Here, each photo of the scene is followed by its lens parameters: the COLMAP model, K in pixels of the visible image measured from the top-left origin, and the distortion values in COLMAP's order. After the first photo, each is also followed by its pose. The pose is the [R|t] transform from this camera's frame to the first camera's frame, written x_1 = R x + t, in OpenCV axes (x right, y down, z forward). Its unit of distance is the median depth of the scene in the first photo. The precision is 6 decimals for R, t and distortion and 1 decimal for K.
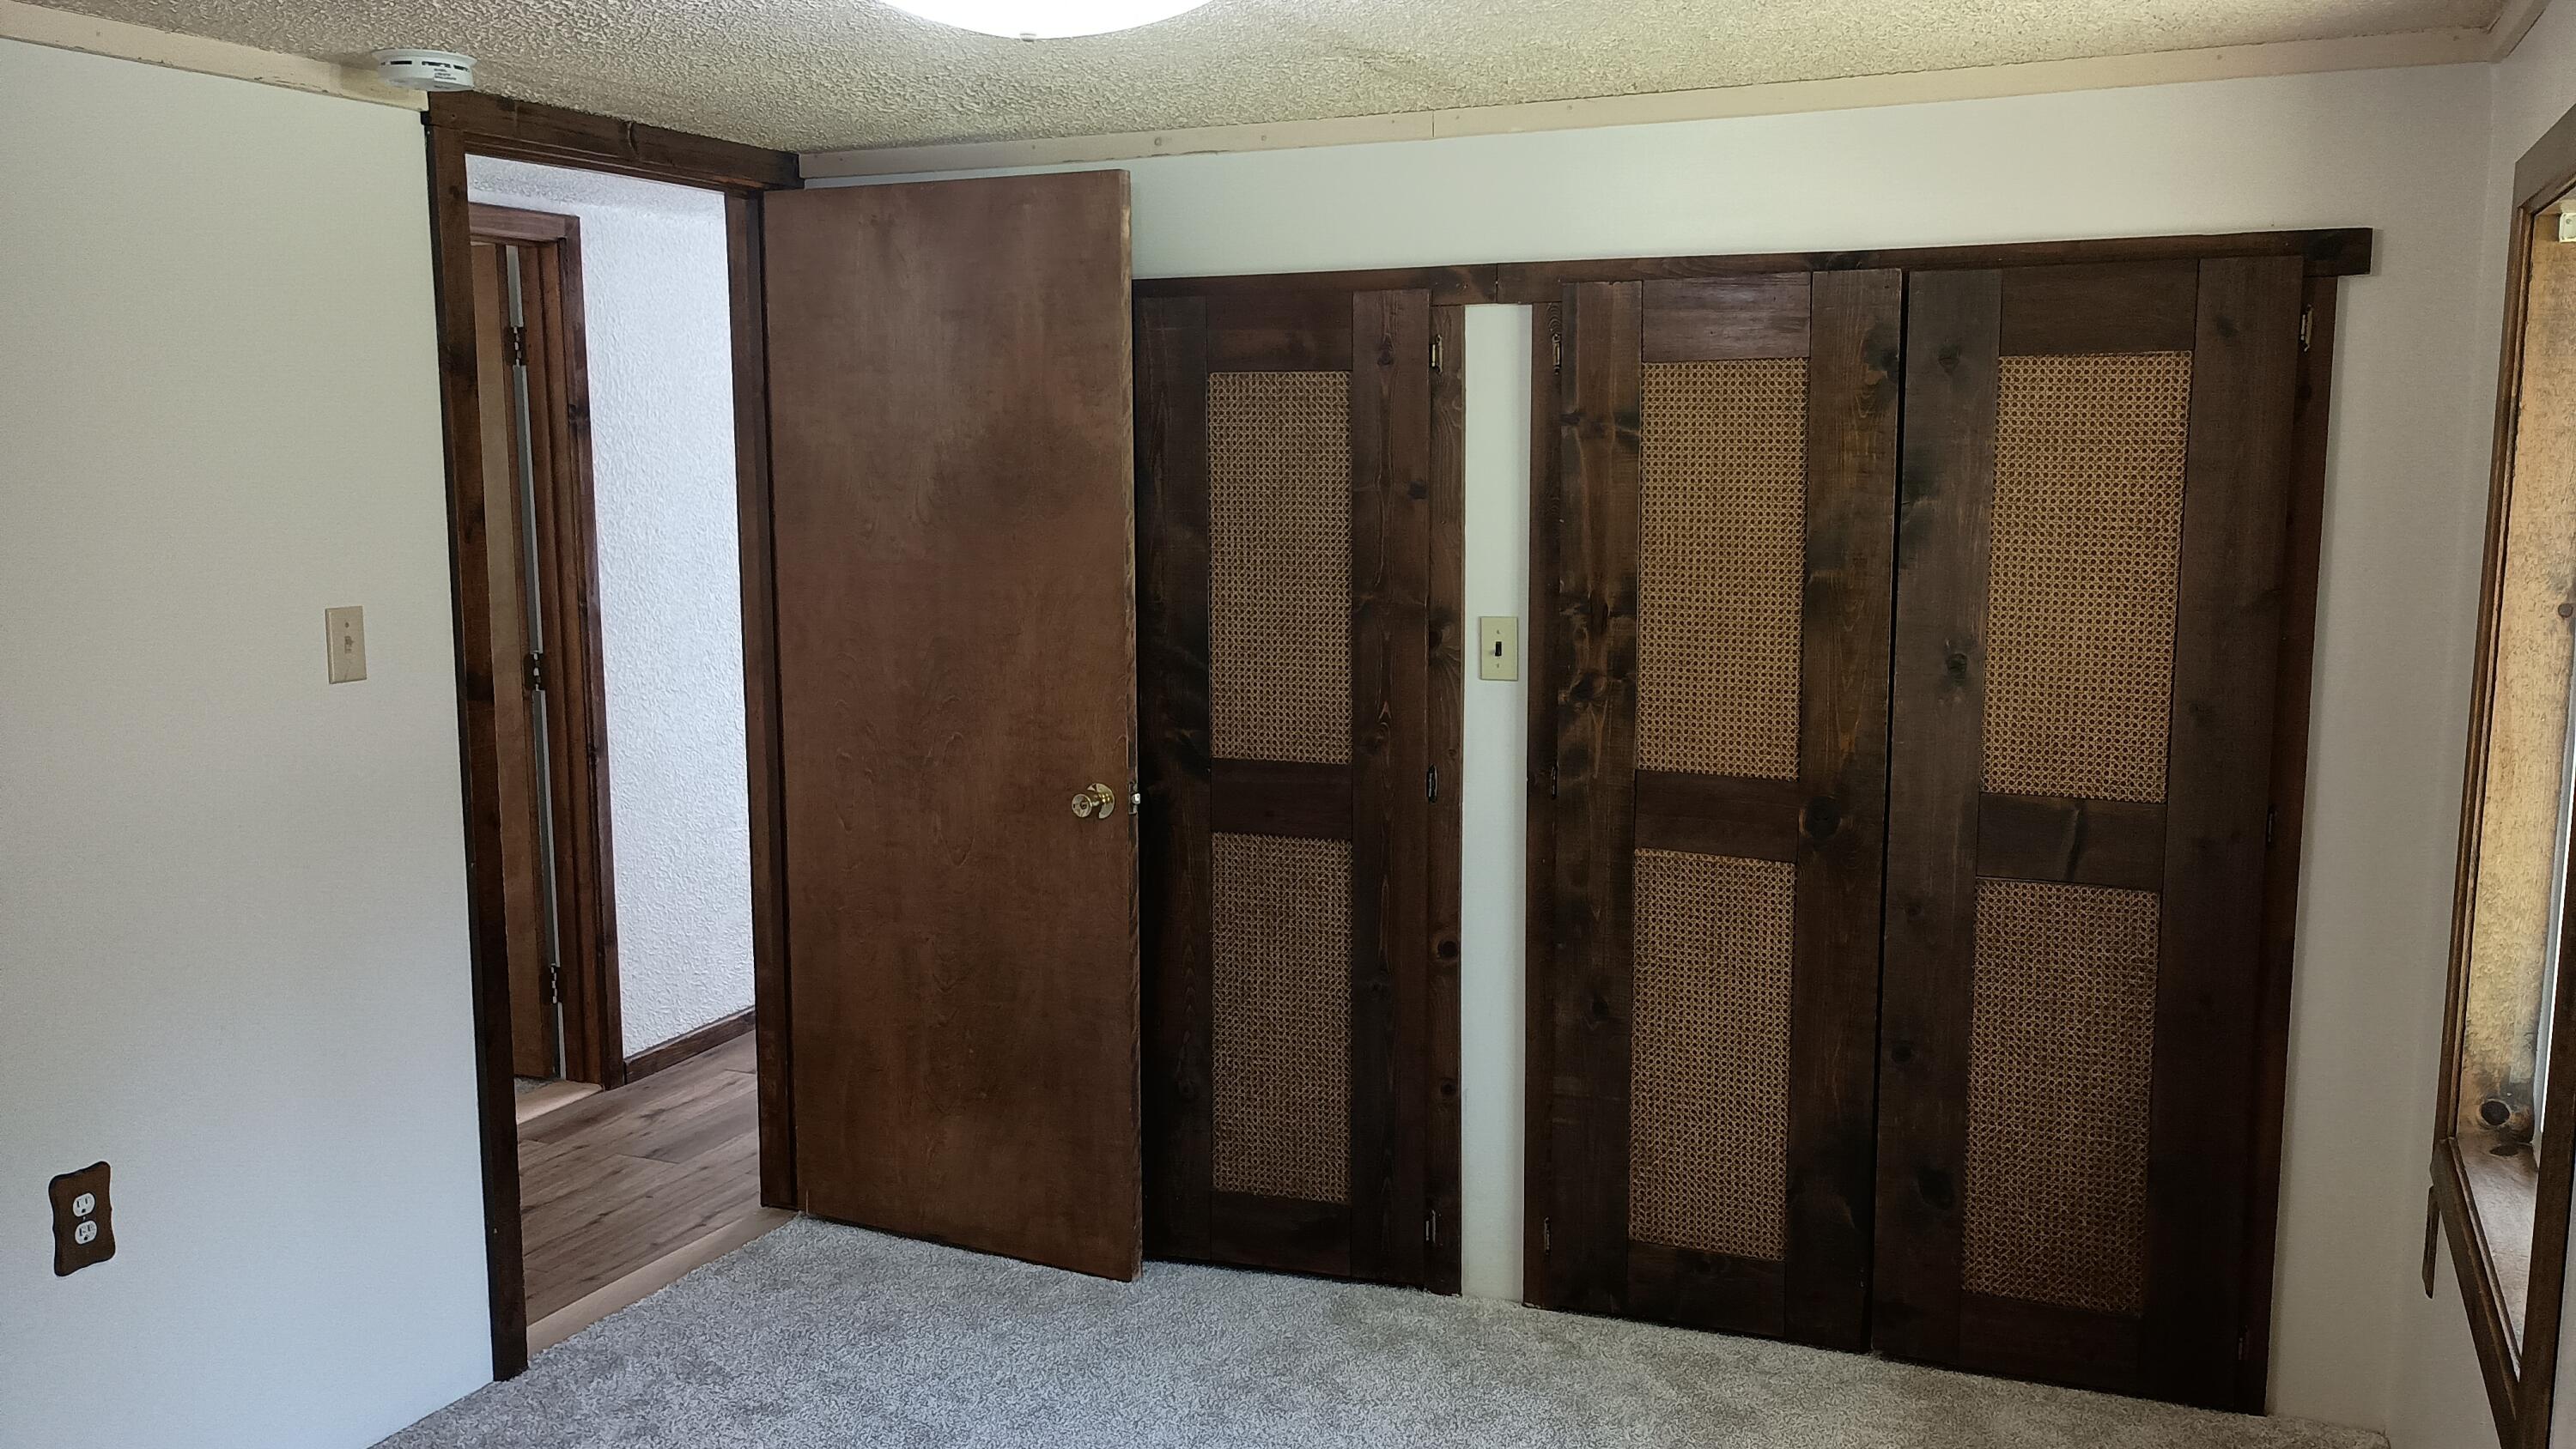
lens RADIAL K [[2102.7, 0, 1288.0], [0, 2102.7, 724.5], [0, 0, 1]] dist [0.065252, -0.080350]
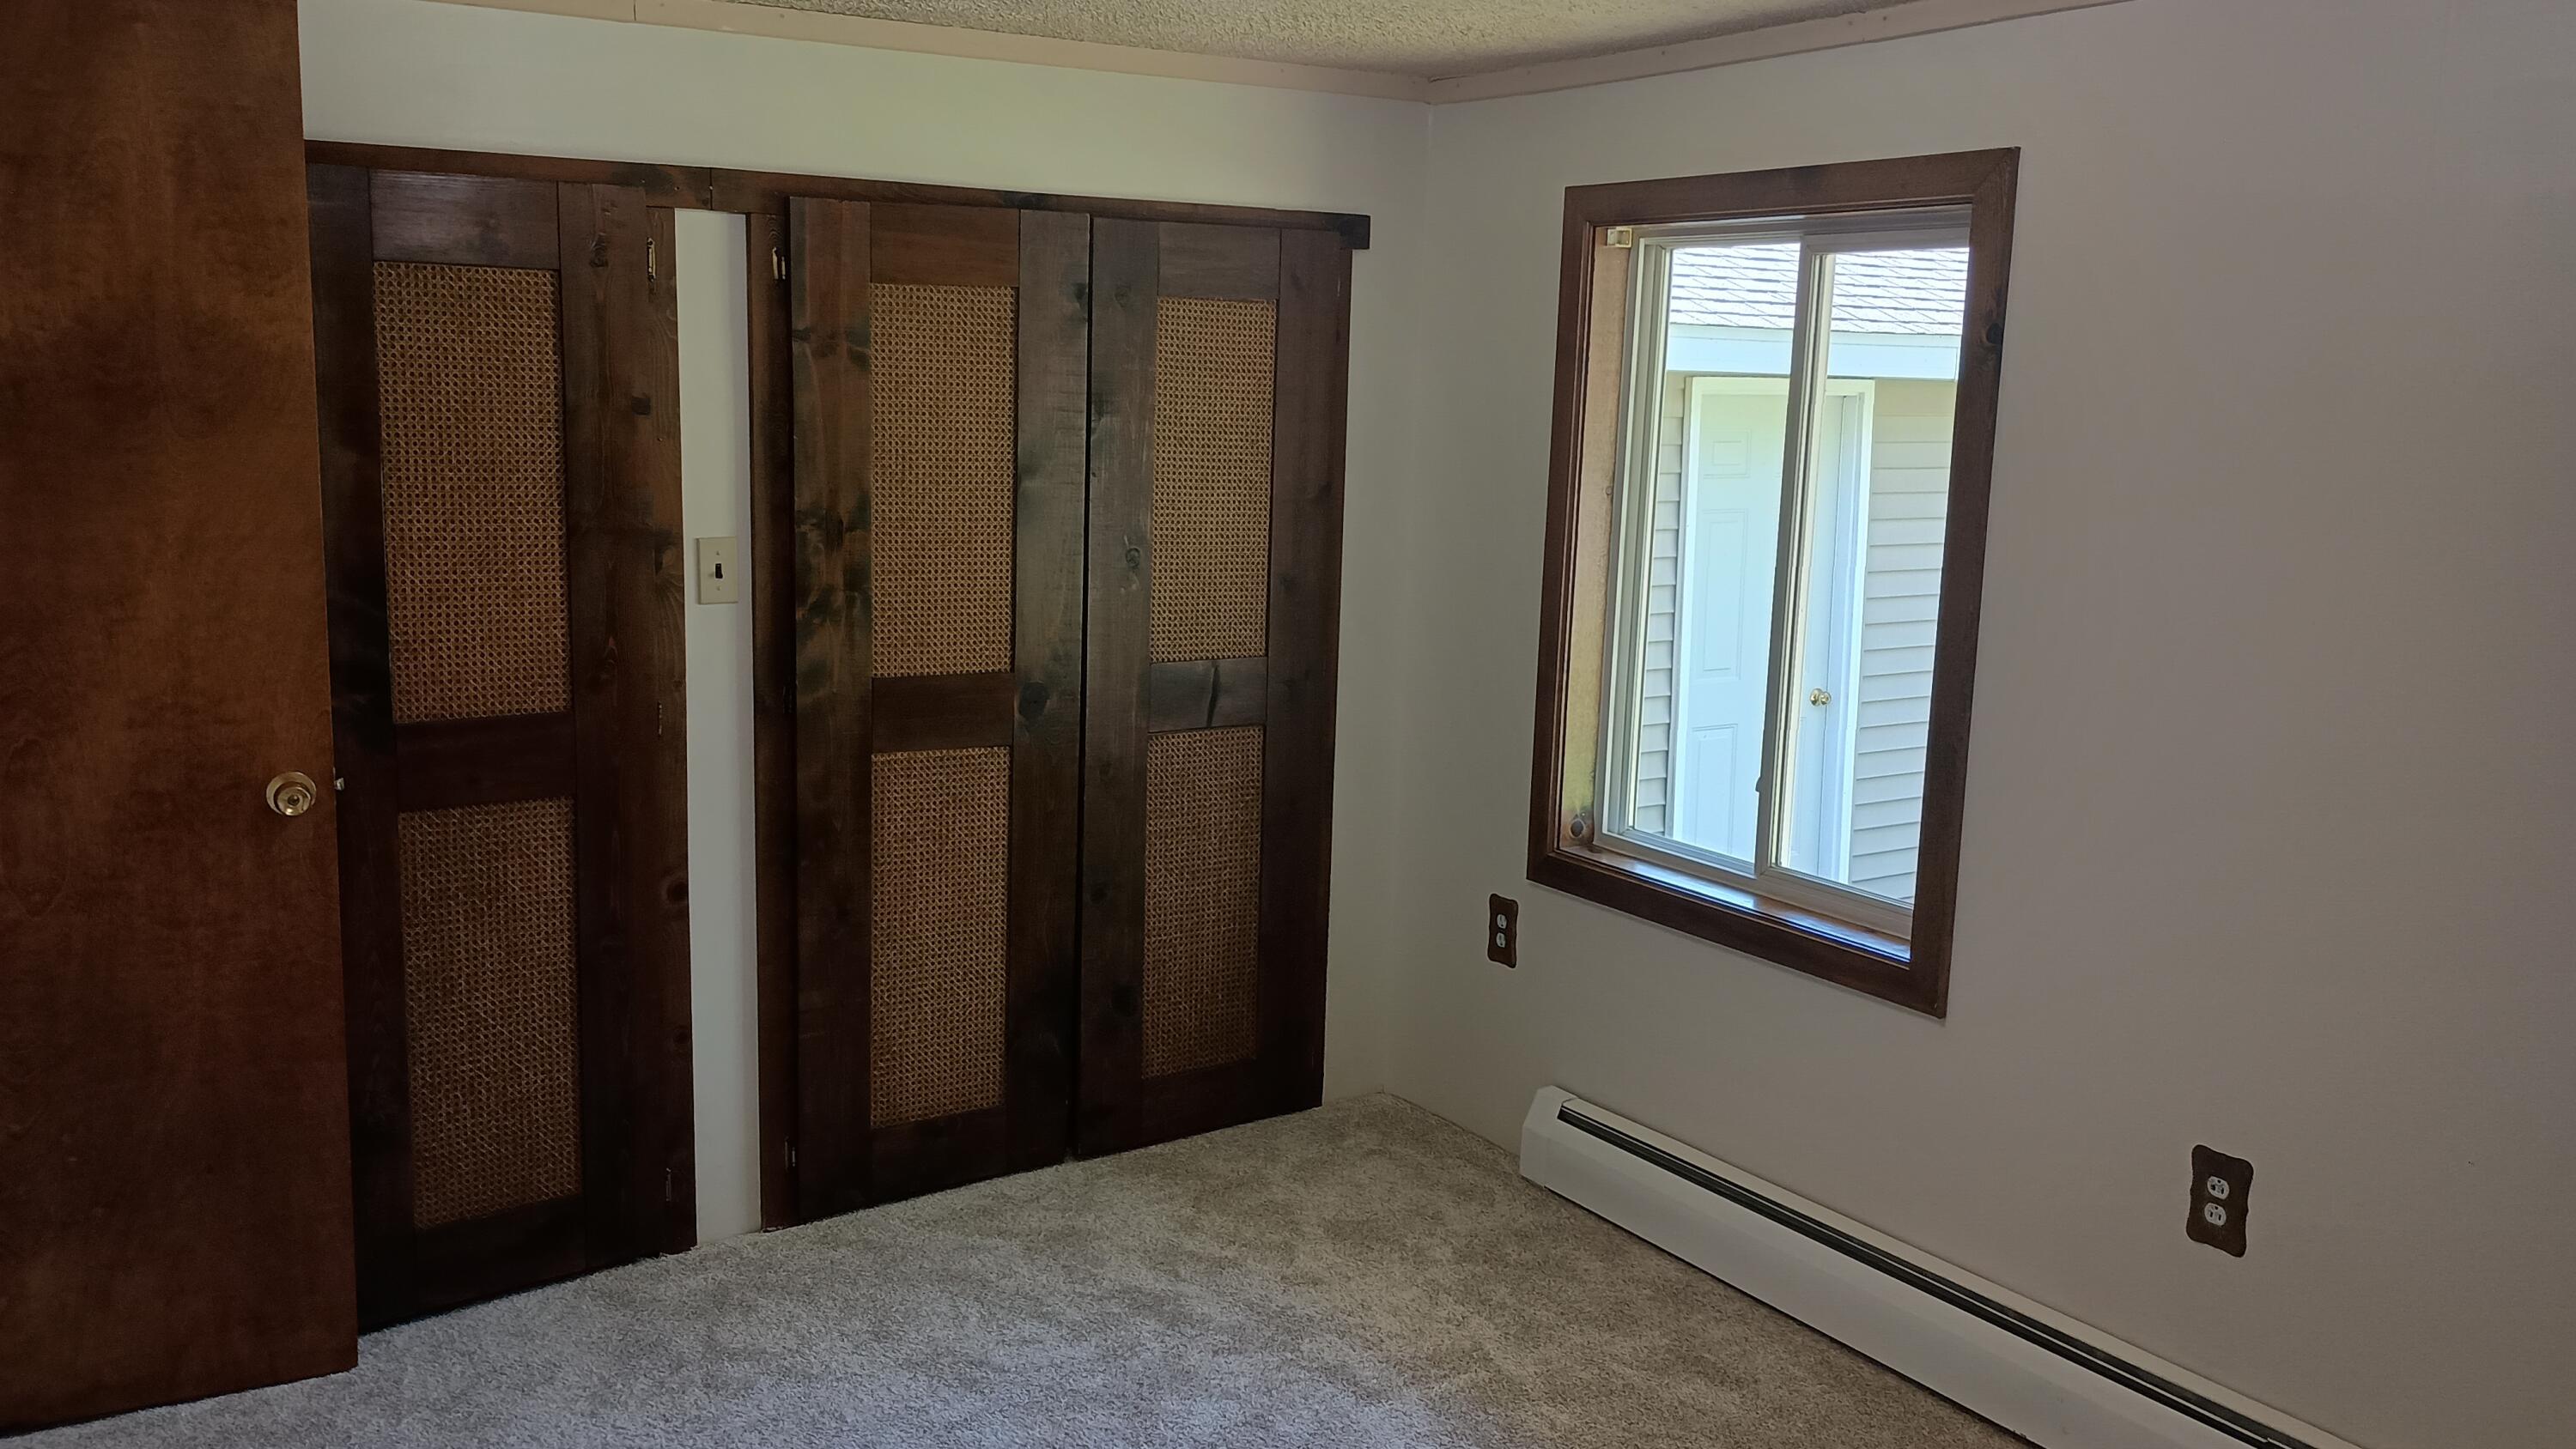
lens RADIAL K [[2136.4, 0, 1285.0], [0, 2136.4, 772.3], [0, 0, 1]] dist [0.068578, -0.098662]
pose [[0.554304, -0.135540, 0.821204, -0.592209], [0.095225, 0.990500, 0.099206, -0.018181], [-0.826849, 0.023209, 0.561945, 0.237860]]
